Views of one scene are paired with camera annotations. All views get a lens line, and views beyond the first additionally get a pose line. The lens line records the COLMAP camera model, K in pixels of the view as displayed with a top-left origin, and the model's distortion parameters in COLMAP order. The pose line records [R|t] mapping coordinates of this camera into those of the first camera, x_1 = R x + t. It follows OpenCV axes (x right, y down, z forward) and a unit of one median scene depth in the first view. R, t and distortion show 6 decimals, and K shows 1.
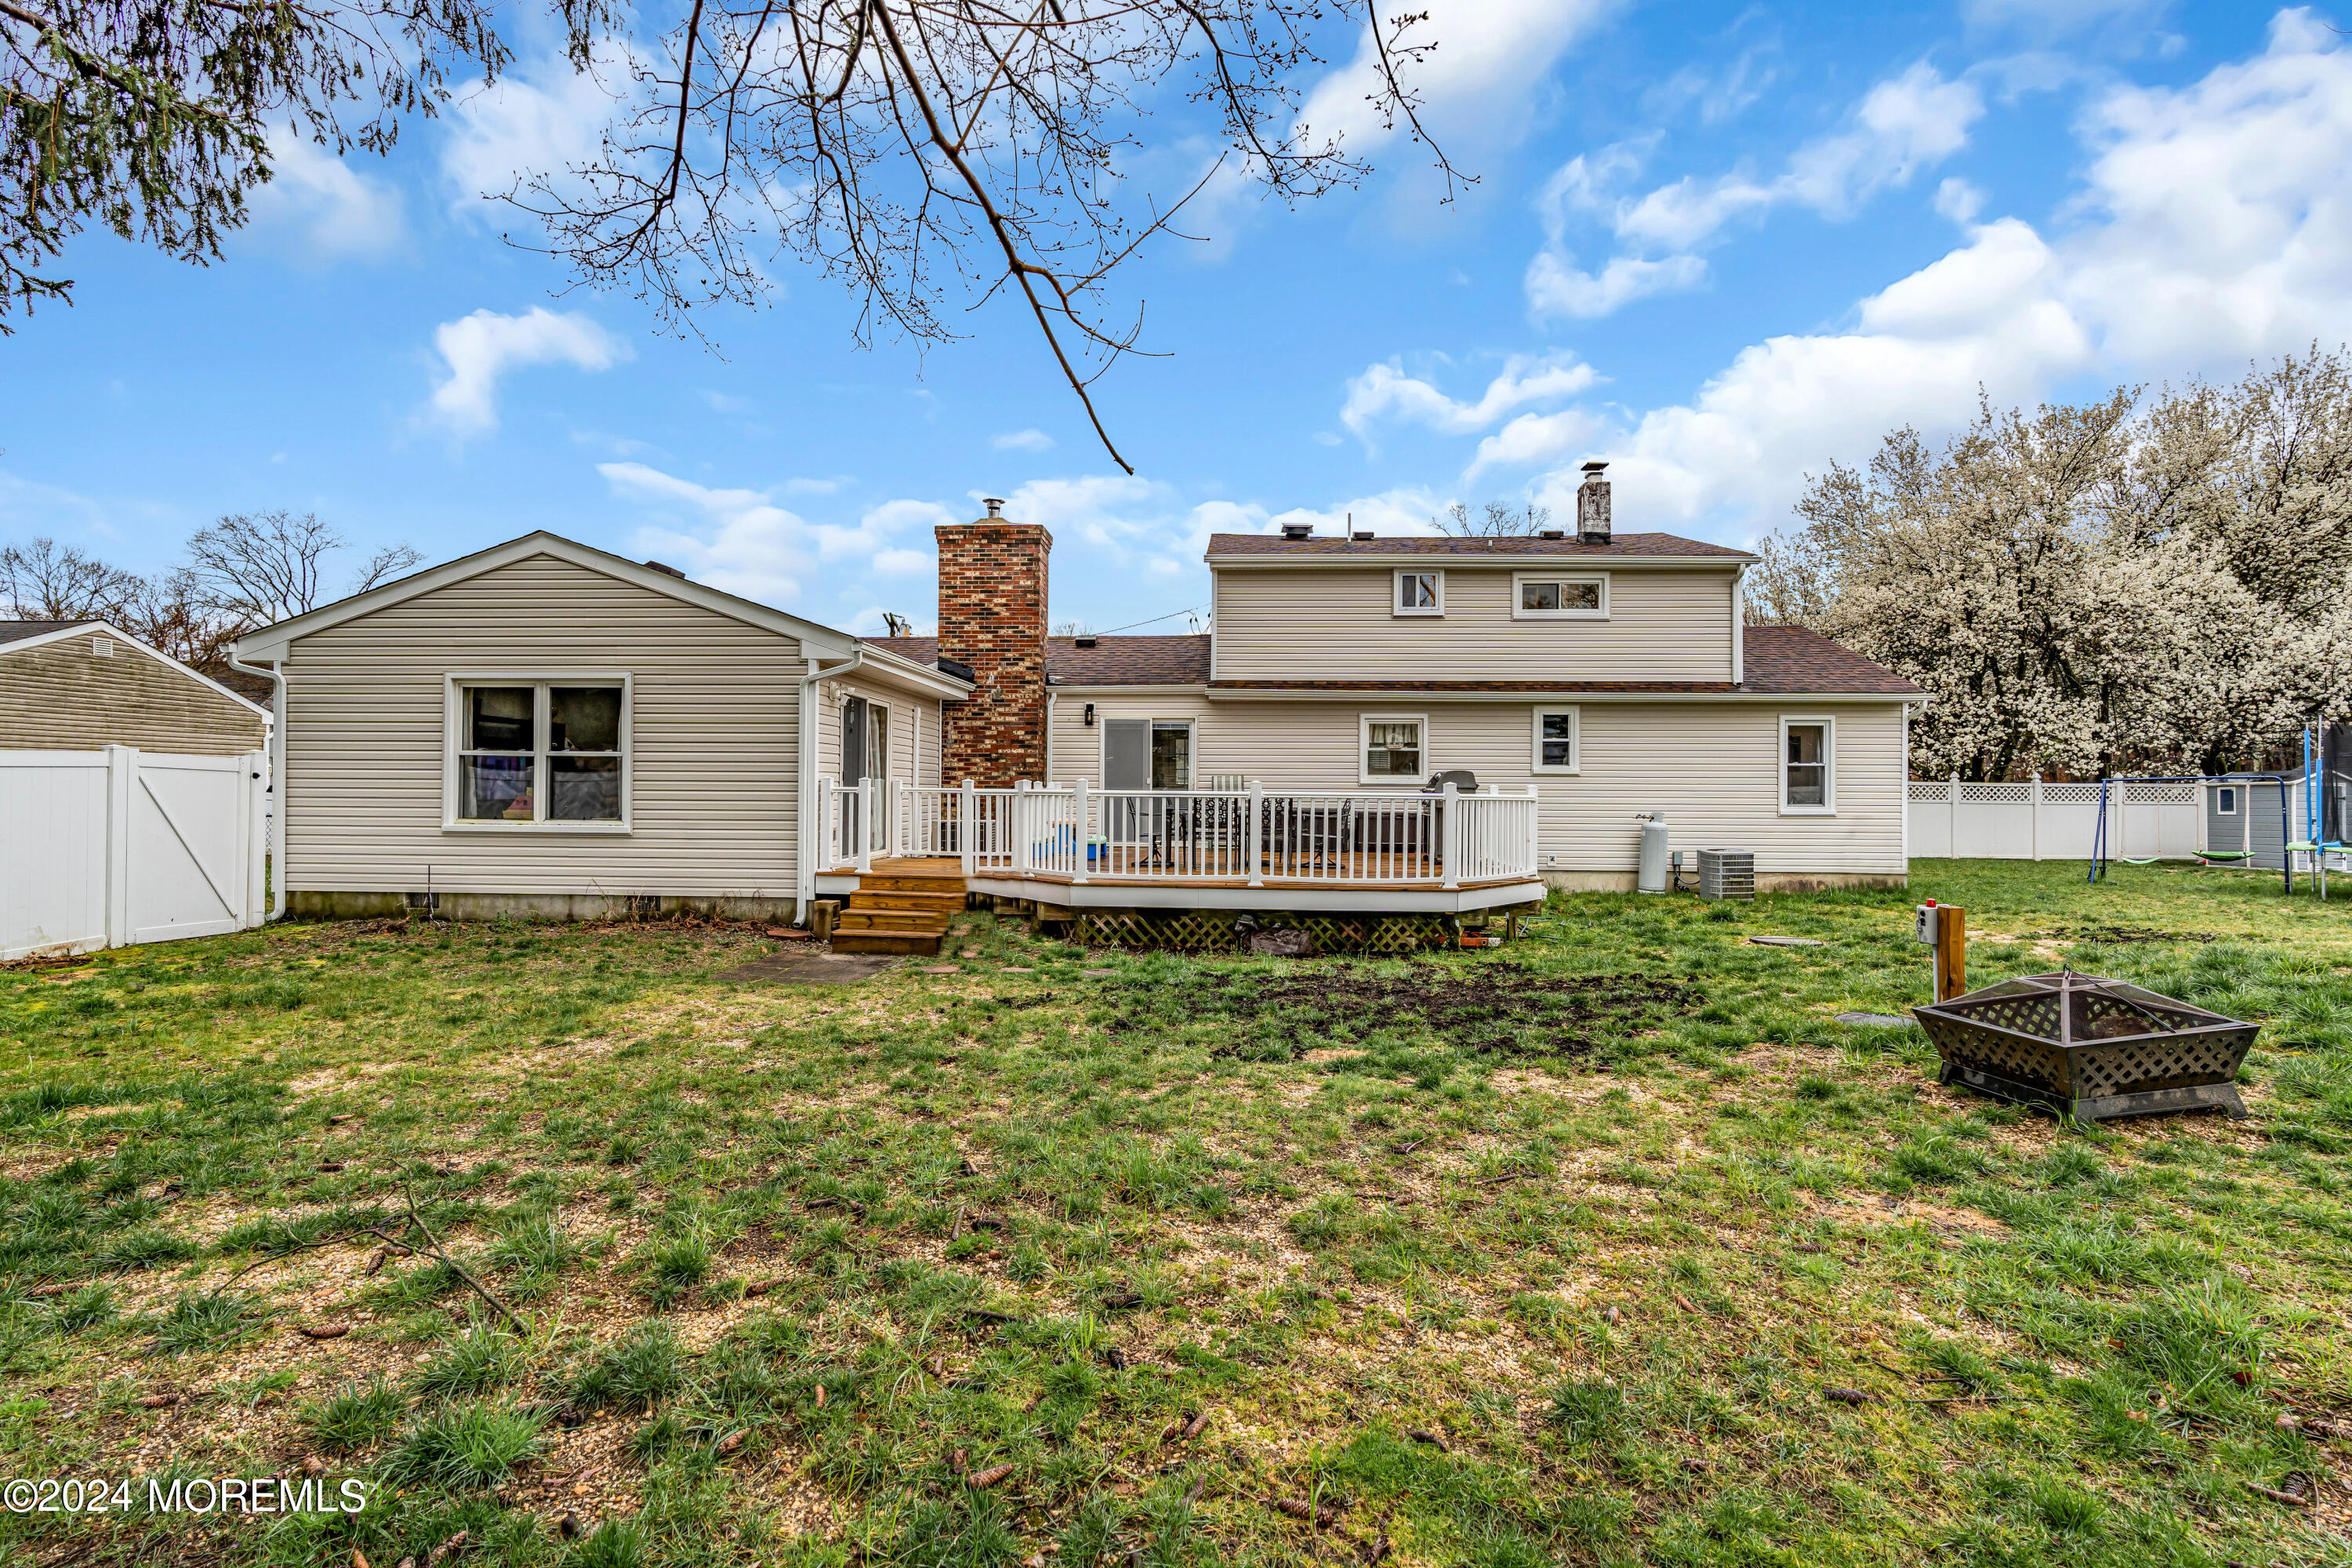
lens RADIAL K [[1048.1, 0, 1186.3], [0, 1048.1, 788.9], [0, 0, 1]] dist [-0.000569, 0.000792]
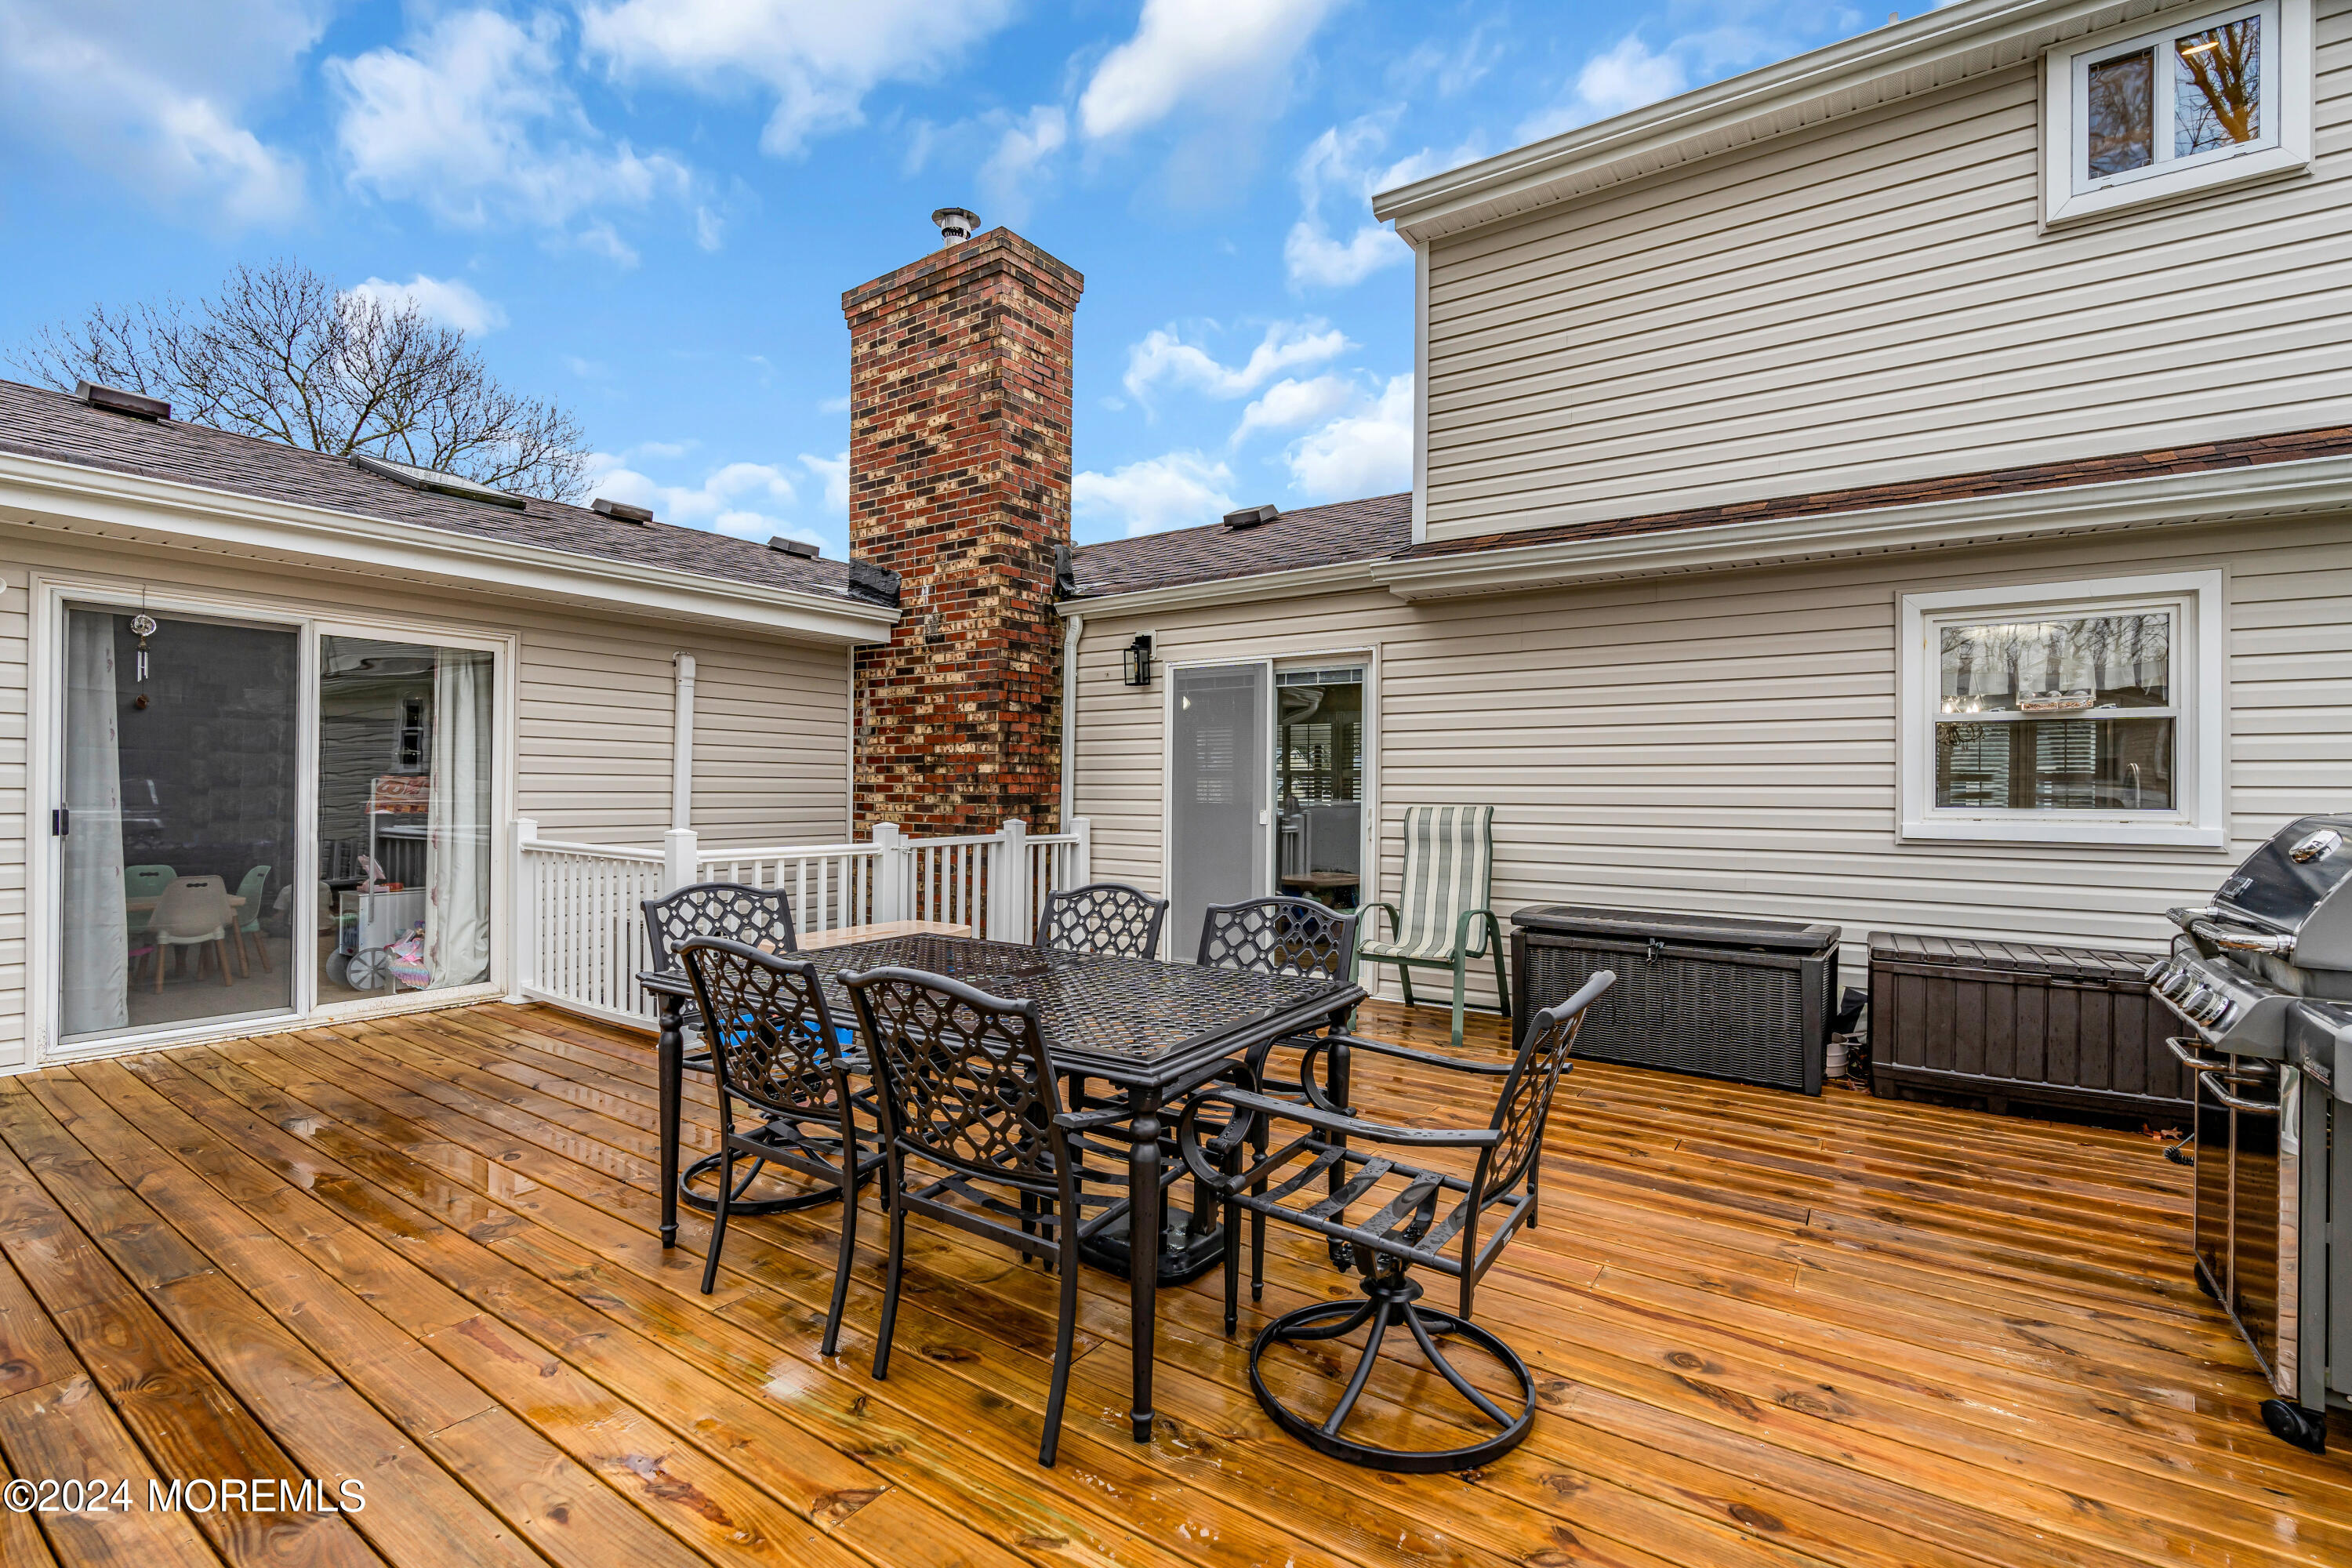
lens RADIAL K [[1048.1, 0, 1180.5], [0, 1048.1, 787.2], [0, 0, 1]] dist [-0.000569, 0.000792]
pose [[0.855778, -0.002680, -0.517336, 0.148416], [0.000931, 0.999993, -0.003641, -0.017881], [0.517342, 0.002635, 0.855775, 0.663477]]
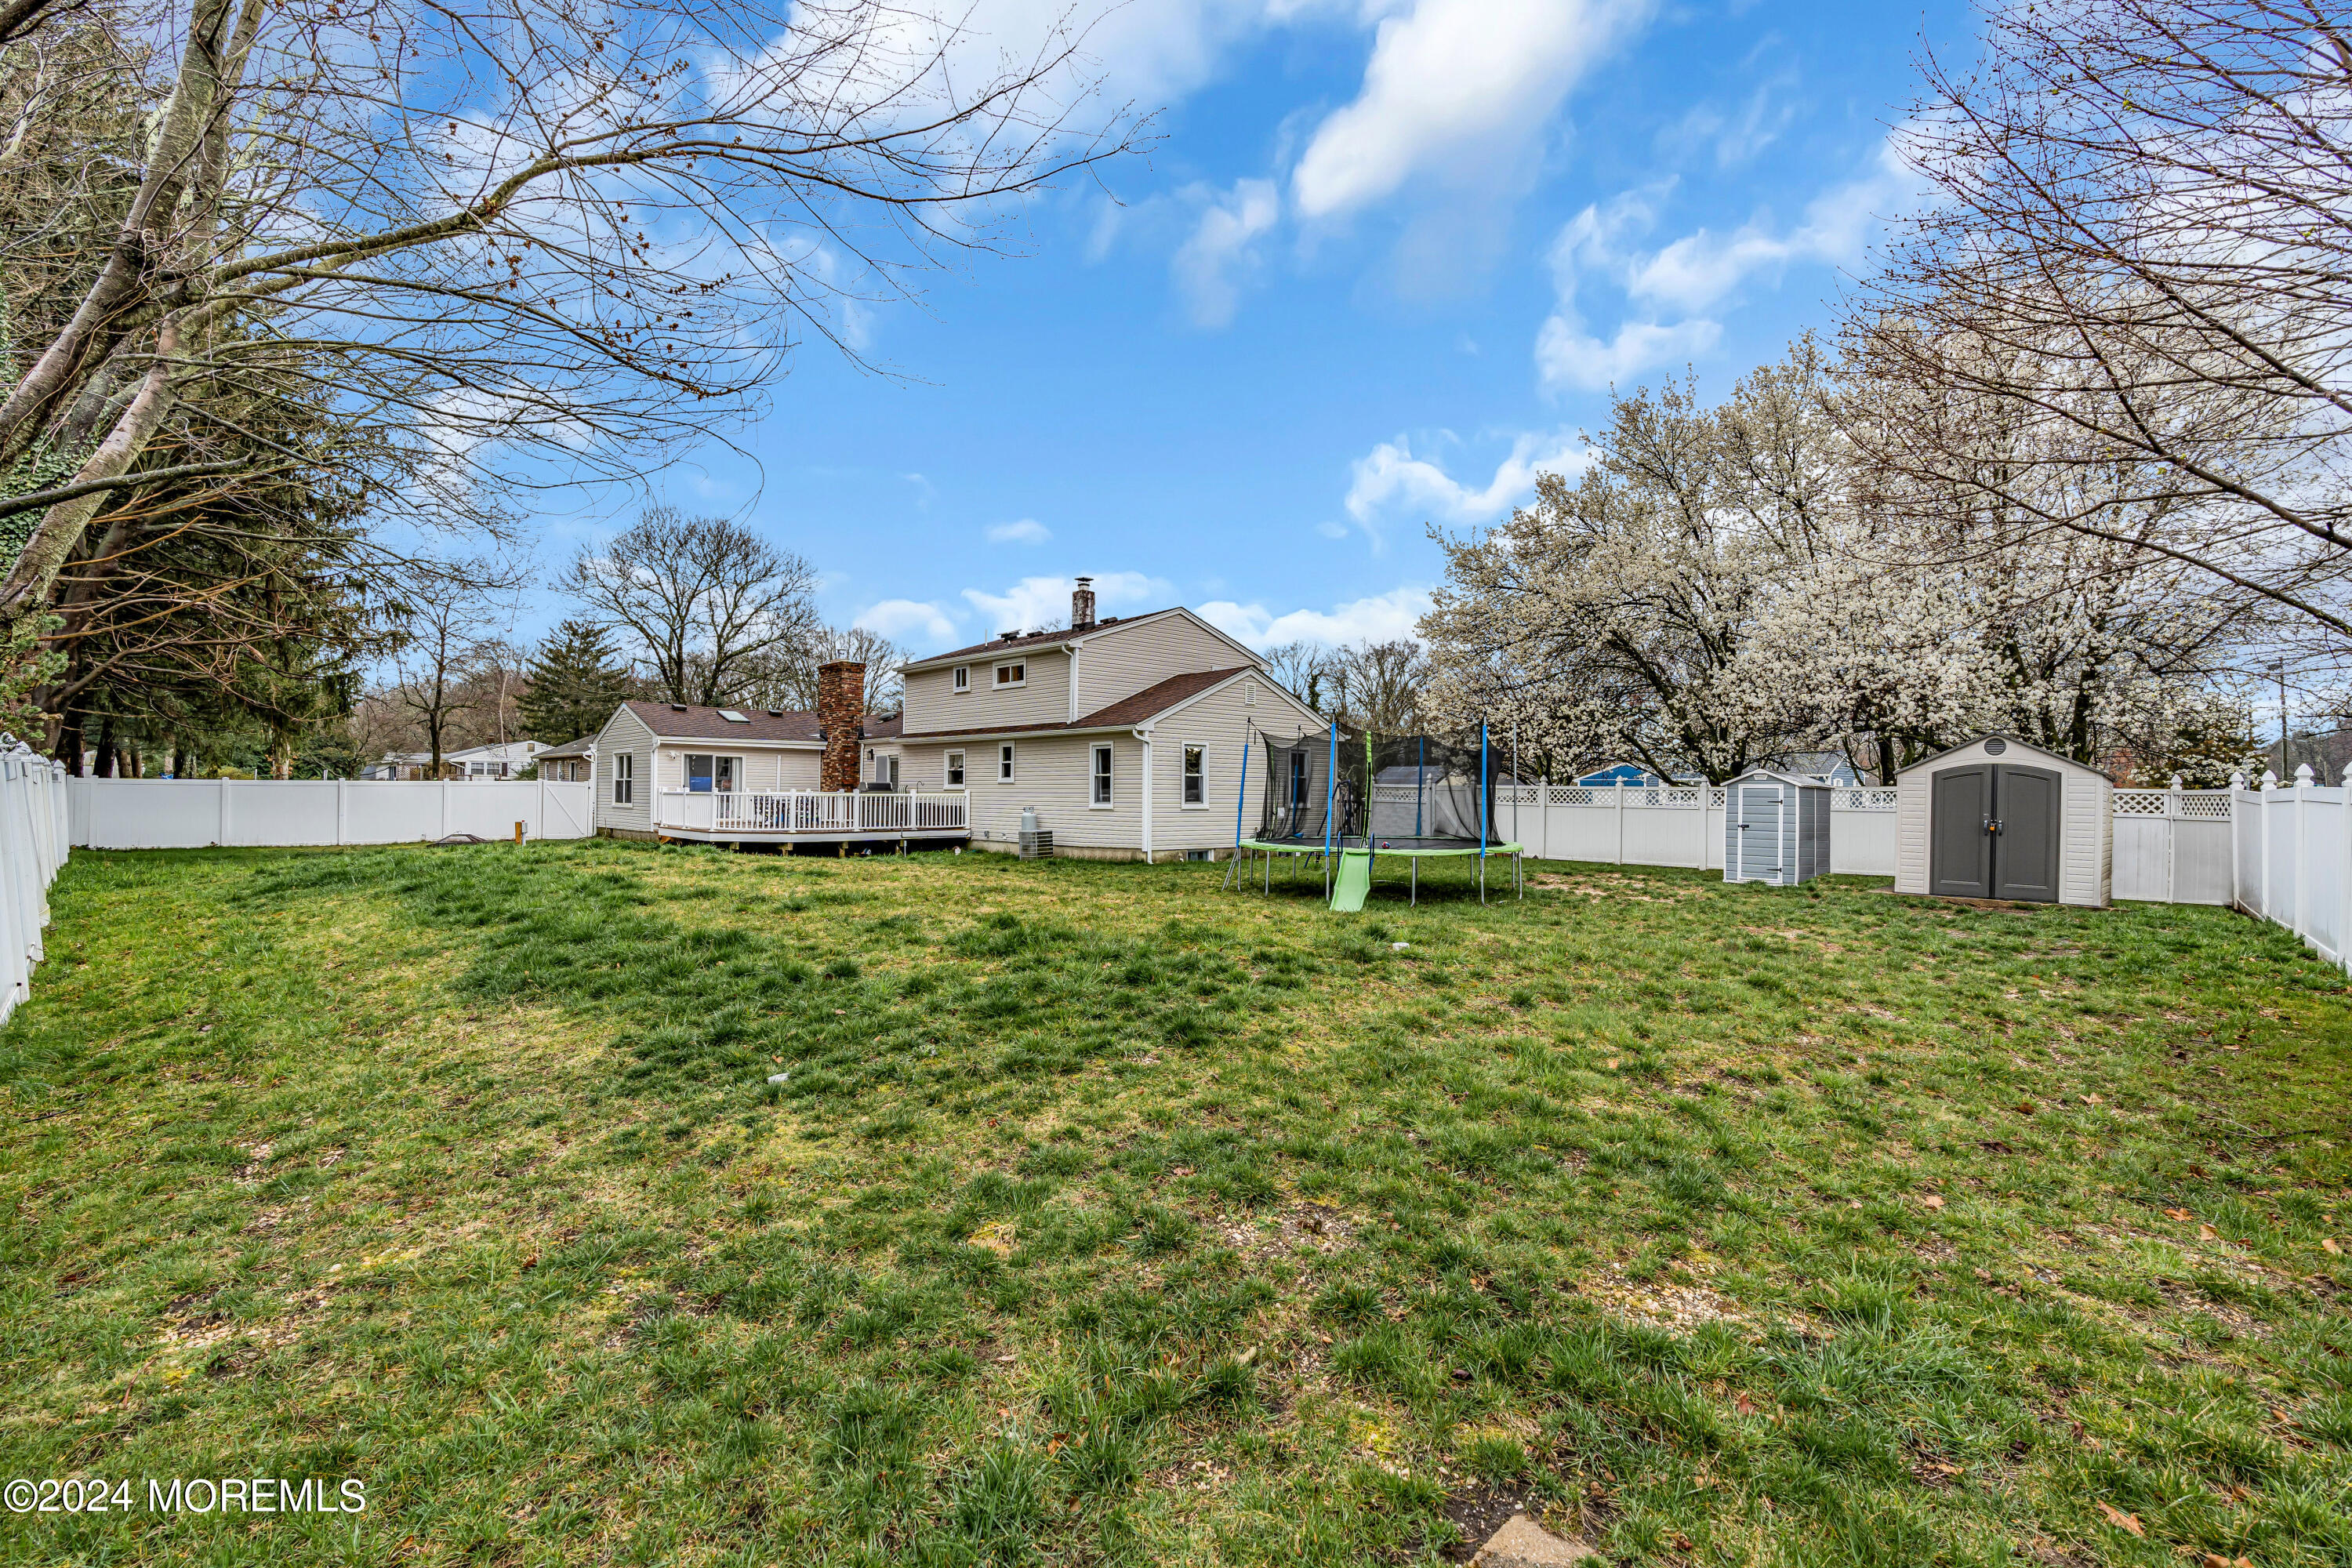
lens RADIAL K [[1048.1, 0, 1178.9], [0, 1048.1, 791.5], [0, 0, 1]] dist [-0.000569, 0.000792]
pose [[0.719889, -0.003064, -0.694083, 1.717919], [-0.005428, 0.999935, -0.010044, 0.015060], [0.694068, 0.010998, 0.719825, 0.002460]]
